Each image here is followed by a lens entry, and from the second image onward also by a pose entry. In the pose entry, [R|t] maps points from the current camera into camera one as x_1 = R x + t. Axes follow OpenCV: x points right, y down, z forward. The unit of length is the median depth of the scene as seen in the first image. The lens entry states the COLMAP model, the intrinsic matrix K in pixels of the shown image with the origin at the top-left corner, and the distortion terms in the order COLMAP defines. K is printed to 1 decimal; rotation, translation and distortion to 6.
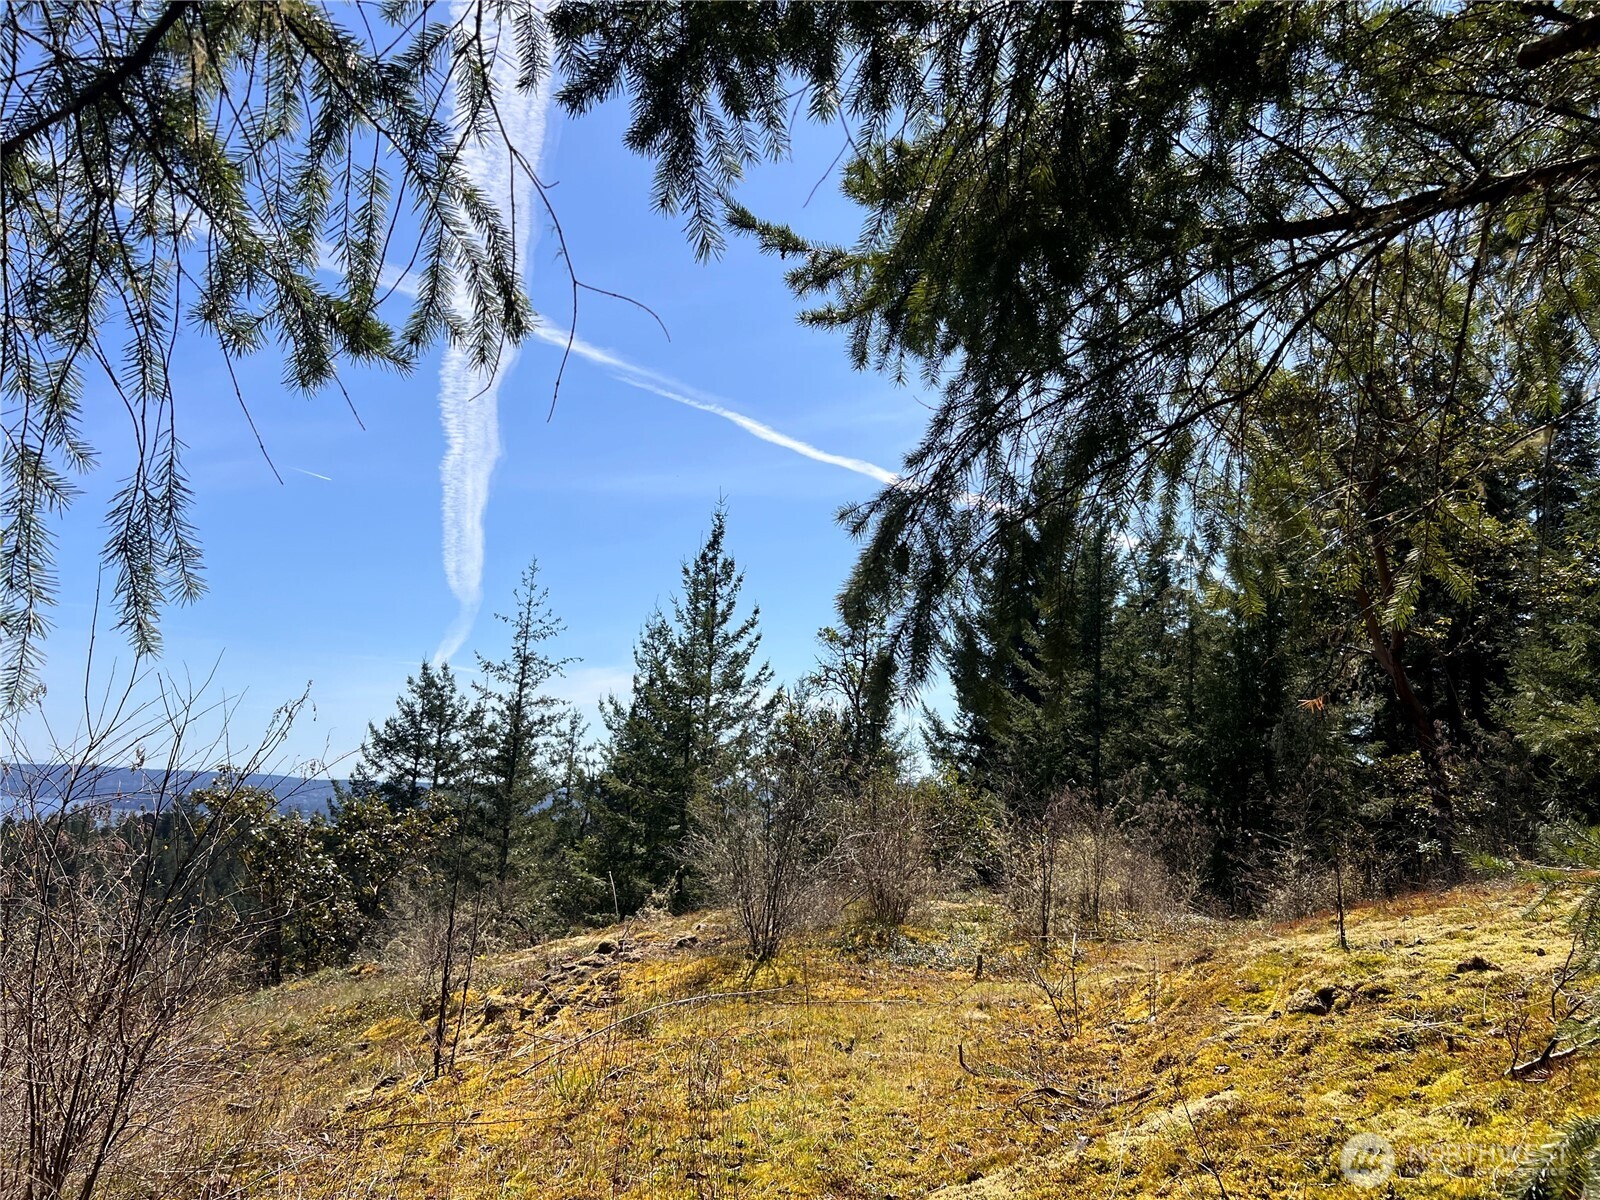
lens RADIAL K [[1335.9, 0, 791.7], [0, 1335.9, 594.9], [0, 0, 1]] dist [0.084151, -0.009724]
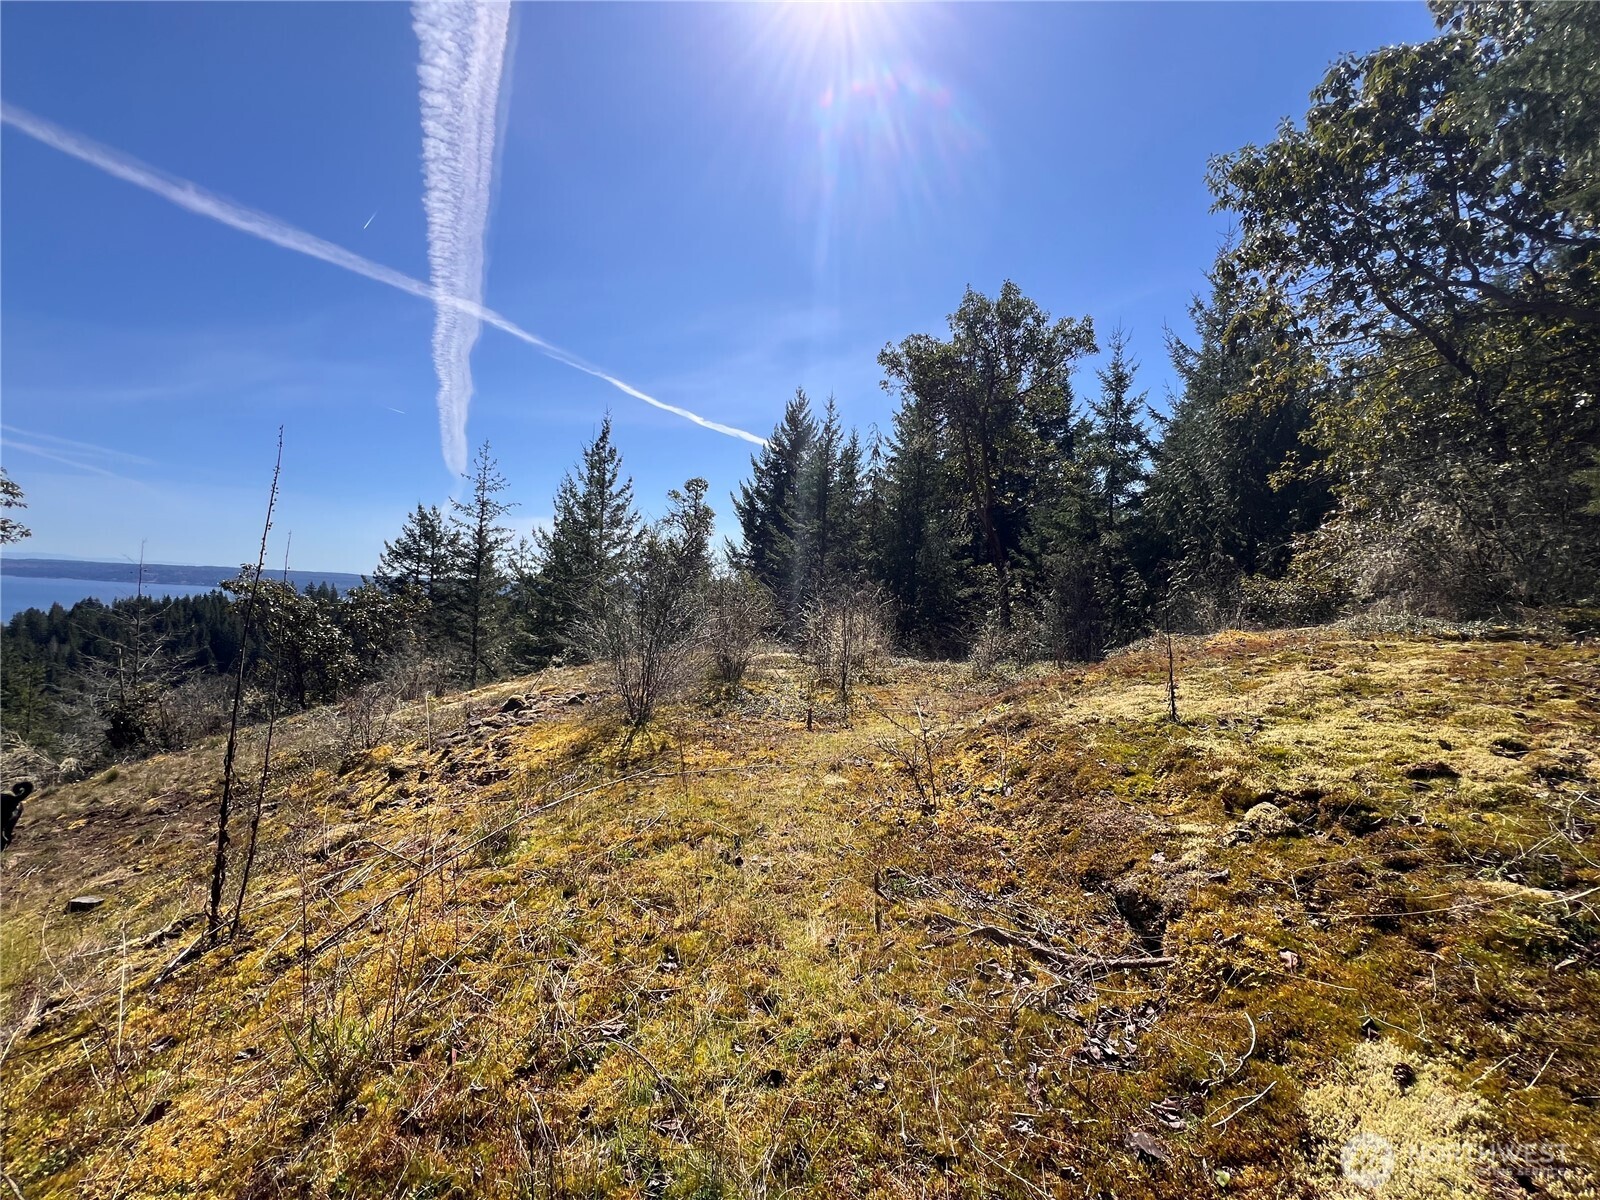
lens RADIAL K [[655.0, 0, 811.0], [0, 655.0, 612.7], [0, 0, 1]] dist [-0.009774, -0.000446]
pose [[0.970965, -0.006778, 0.239127, -0.003155], [-0.038212, 0.982369, 0.183003, 0.017890], [-0.236151, -0.186827, 0.953587, 0.123868]]
